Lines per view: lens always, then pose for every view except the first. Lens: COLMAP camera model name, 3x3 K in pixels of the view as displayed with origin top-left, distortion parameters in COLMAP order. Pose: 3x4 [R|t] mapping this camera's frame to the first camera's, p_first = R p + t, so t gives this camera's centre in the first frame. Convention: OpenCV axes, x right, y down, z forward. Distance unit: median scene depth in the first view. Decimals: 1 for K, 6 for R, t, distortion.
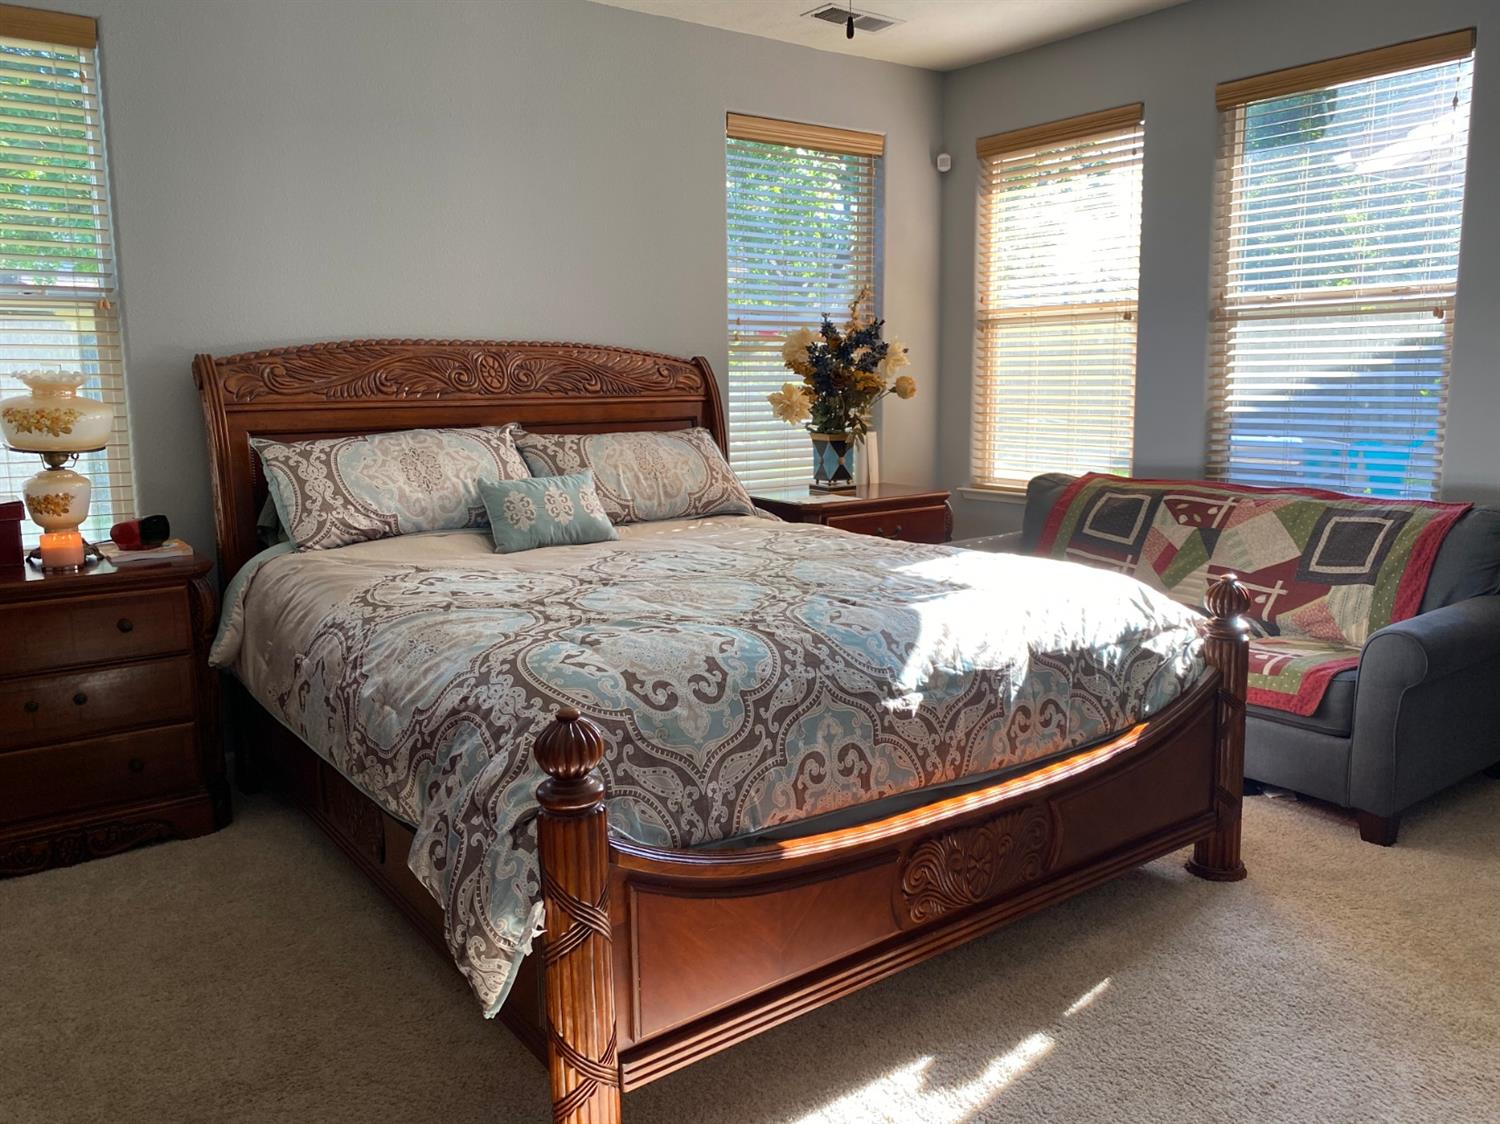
lens RADIAL K [[1163.5, 0, 750.0], [0, 1163.5, 562.0], [0, 0, 1]] dist [0.008105, 0.003081]
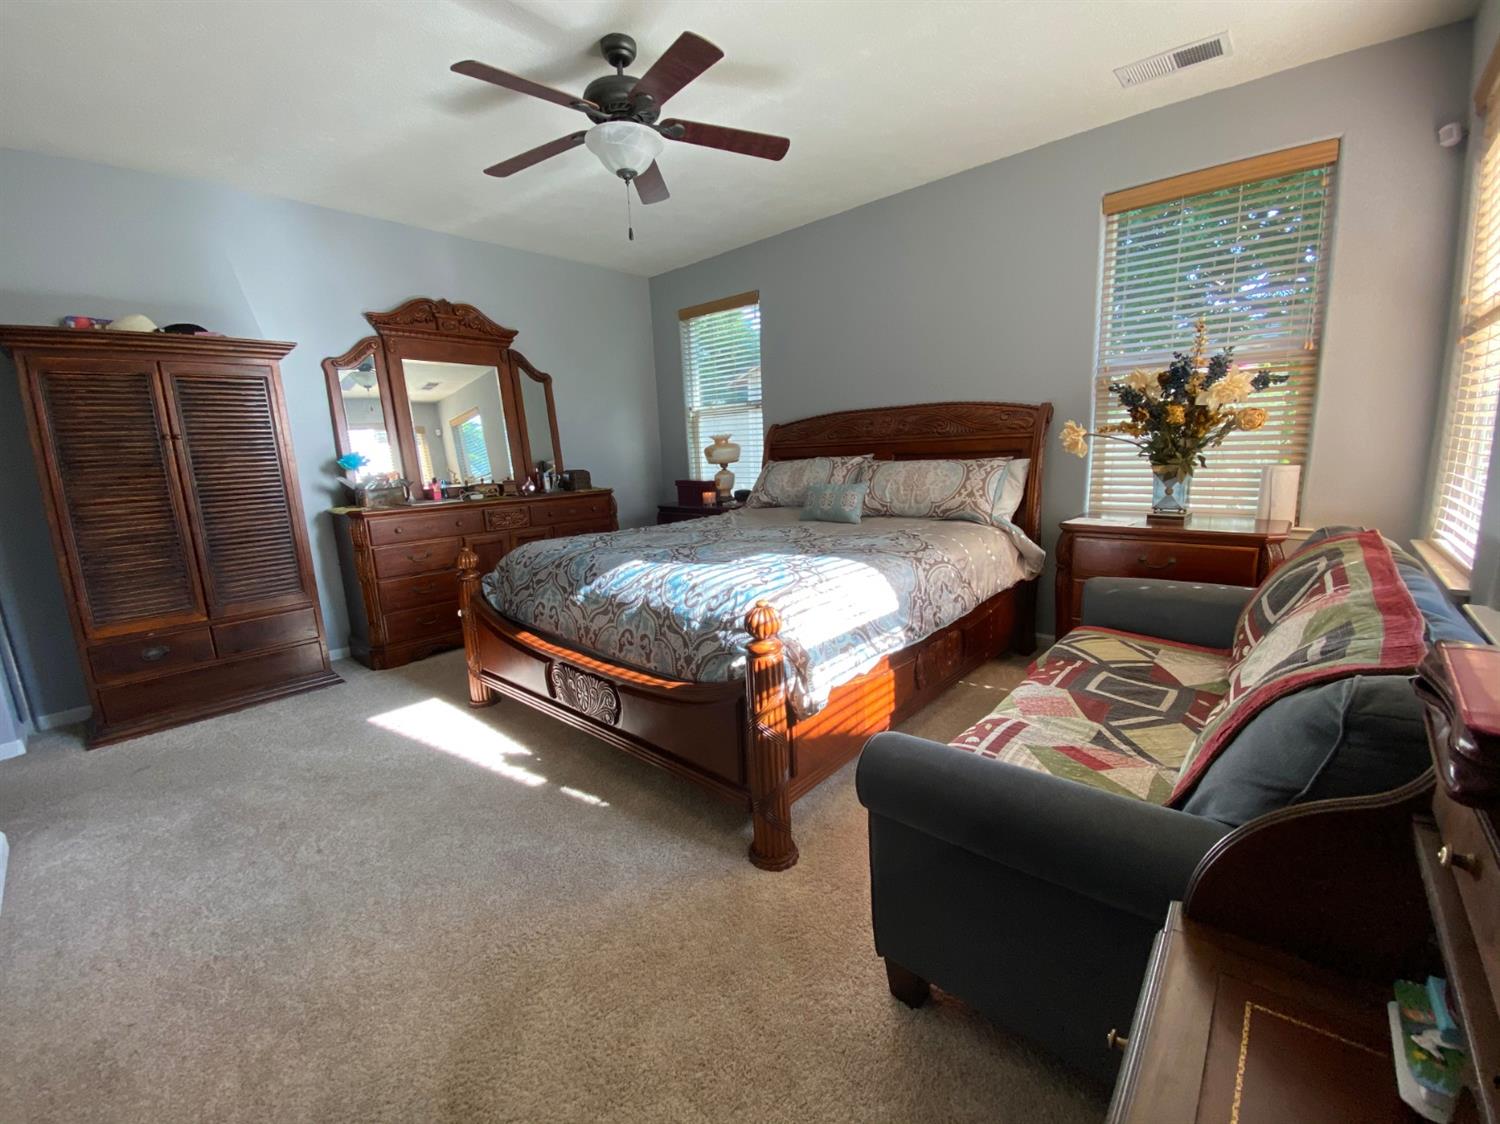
lens RADIAL K [[606.1, 0, 748.9], [0, 606.1, 566.7], [0, 0, 1]] dist [0.049348, -0.036769]
pose [[0.193871, 0.187338, -0.962974, 0.888516], [-0.117299, 0.978982, 0.166837, -0.105954], [0.973989, 0.080611, 0.211771, 0.794566]]
